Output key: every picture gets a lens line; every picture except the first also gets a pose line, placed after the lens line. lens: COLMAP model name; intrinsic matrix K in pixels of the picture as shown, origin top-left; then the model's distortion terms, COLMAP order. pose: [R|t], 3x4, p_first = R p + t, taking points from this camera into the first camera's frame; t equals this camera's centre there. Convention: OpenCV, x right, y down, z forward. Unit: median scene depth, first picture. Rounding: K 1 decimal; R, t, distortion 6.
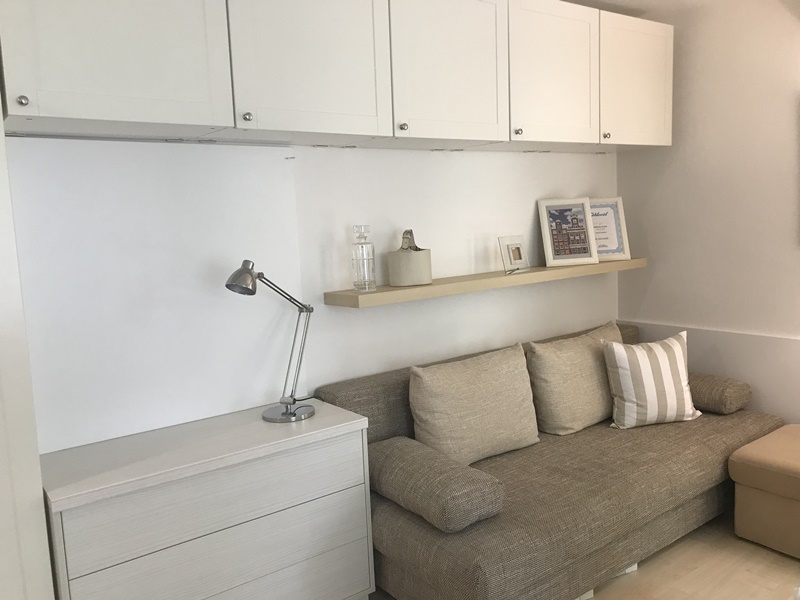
lens RADIAL K [[661.3, 0, 403.5], [0, 661.3, 301.4], [0, 0, 1]] dist [0.099318, -0.224115]
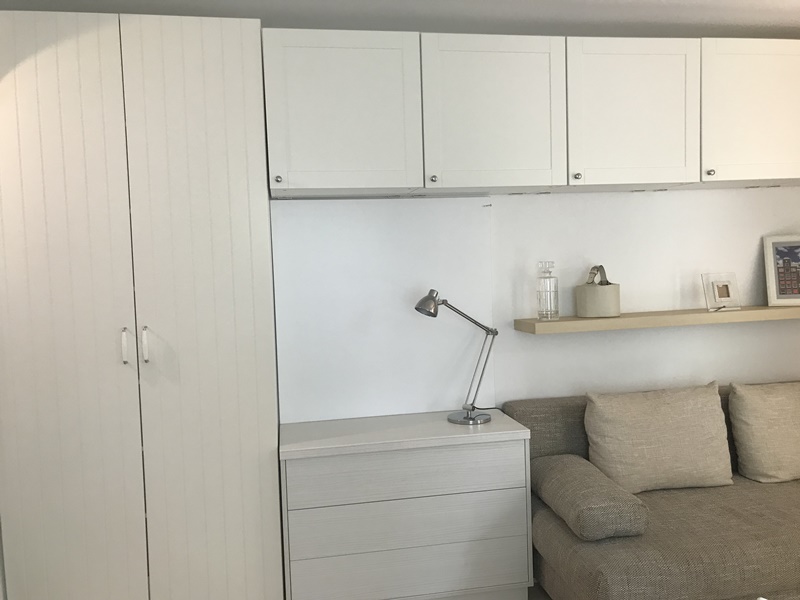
lens RADIAL K [[658.8, 0, 386.3], [0, 658.8, 298.4], [0, 0, 1]] dist [0.007193, 0.002644]
pose [[0.885374, 0.037235, -0.463385, 0.204023], [-0.059457, 0.997671, -0.033435, 0.001498], [0.461061, 0.057154, 0.885526, -0.111985]]
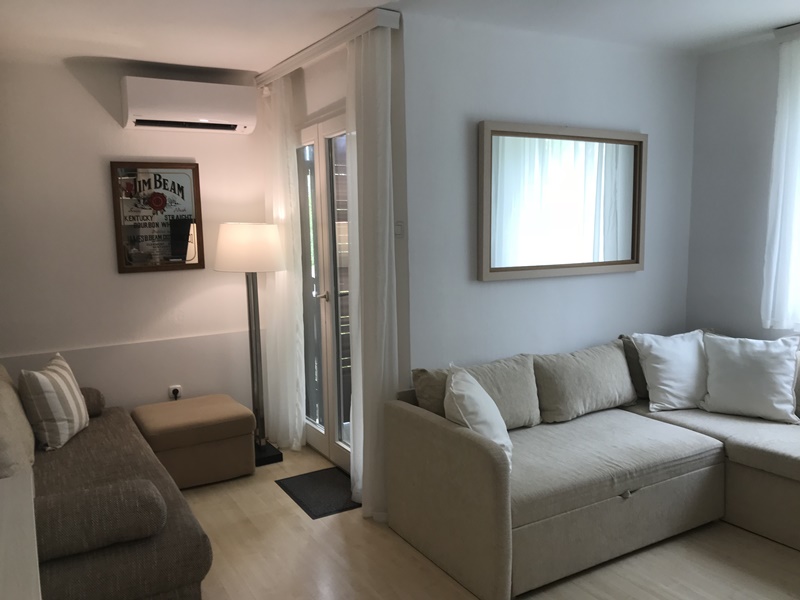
lens RADIAL K [[658.8, 0, 386.3], [0, 658.8, 298.4], [0, 0, 1]] dist [0.007193, 0.002644]
pose [[0.139083, -0.065710, 0.988098, -0.680720], [0.152868, 0.987261, 0.044137, -0.011056], [-0.978411, 0.144910, 0.147356, 0.333736]]
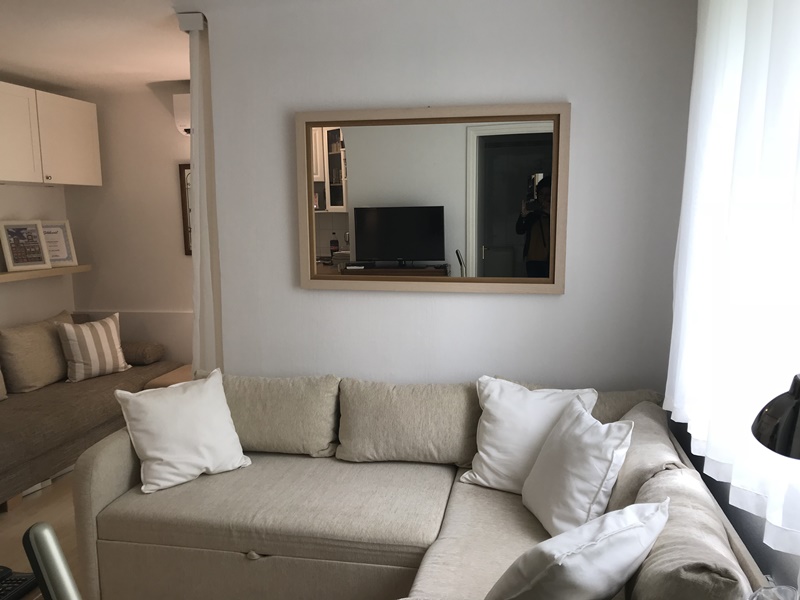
lens RADIAL K [[646.4, 0, 397.4], [0, 646.4, 299.4], [0, 0, 1]] dist [0.021507, -0.014748]
pose [[0.748539, -0.052132, 0.661038, -0.073484], [0.067670, 0.997706, 0.002056, 0.063028], [-0.659629, 0.043194, 0.750350, -0.567583]]
